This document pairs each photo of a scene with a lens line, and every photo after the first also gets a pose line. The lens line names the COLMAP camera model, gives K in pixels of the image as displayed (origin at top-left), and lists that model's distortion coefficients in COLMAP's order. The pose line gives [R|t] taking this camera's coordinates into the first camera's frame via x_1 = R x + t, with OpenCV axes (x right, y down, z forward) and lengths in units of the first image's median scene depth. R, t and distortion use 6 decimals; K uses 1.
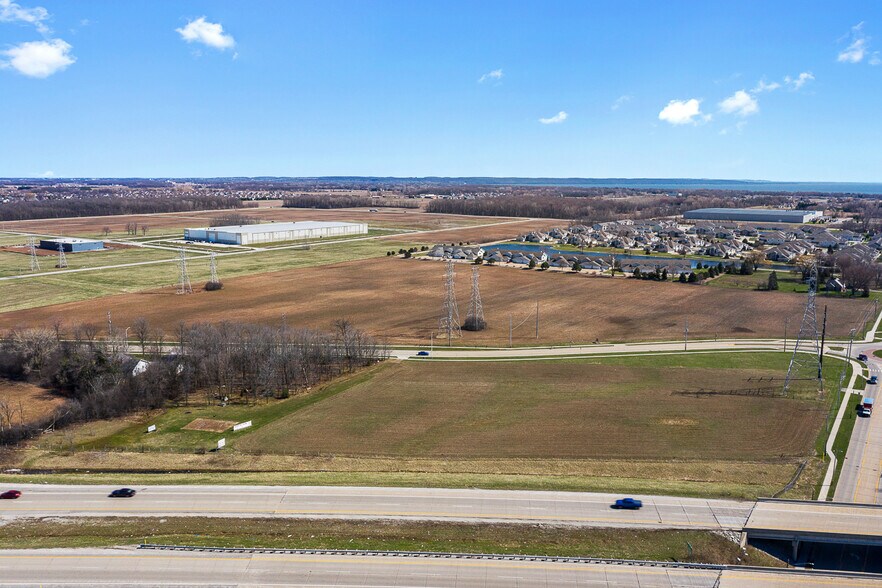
lens RADIAL K [[715.5, 0, 442.6], [0, 715.5, 240.6], [0, 0, 1]] dist [-0.010442, -0.003389]
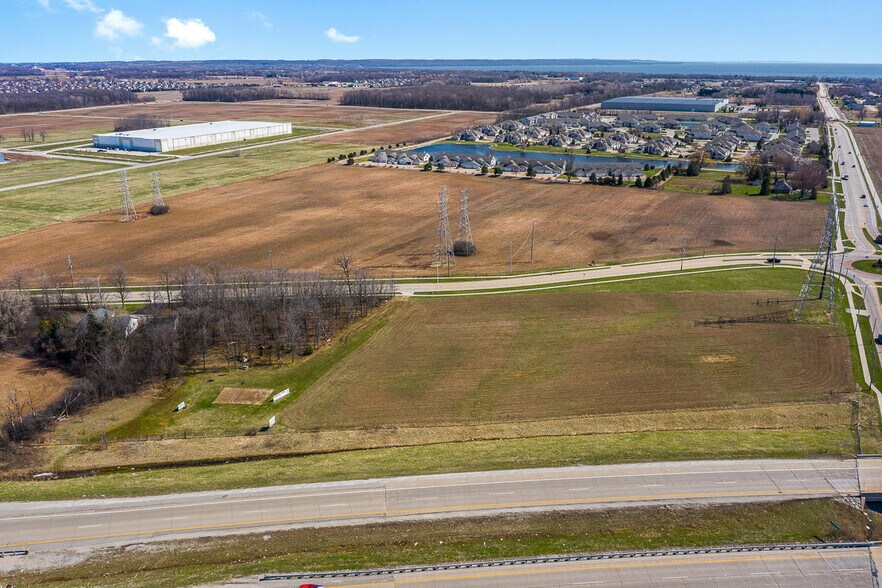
lens RADIAL K [[715.5, 0, 442.6], [0, 715.5, 240.6], [0, 0, 1]] dist [-0.010442, -0.003389]
pose [[0.989652, -0.041084, 0.137479, -0.115277], [0.018625, 0.986808, 0.160821, -0.049717], [-0.142272, -0.156596, 0.977362, 0.057882]]
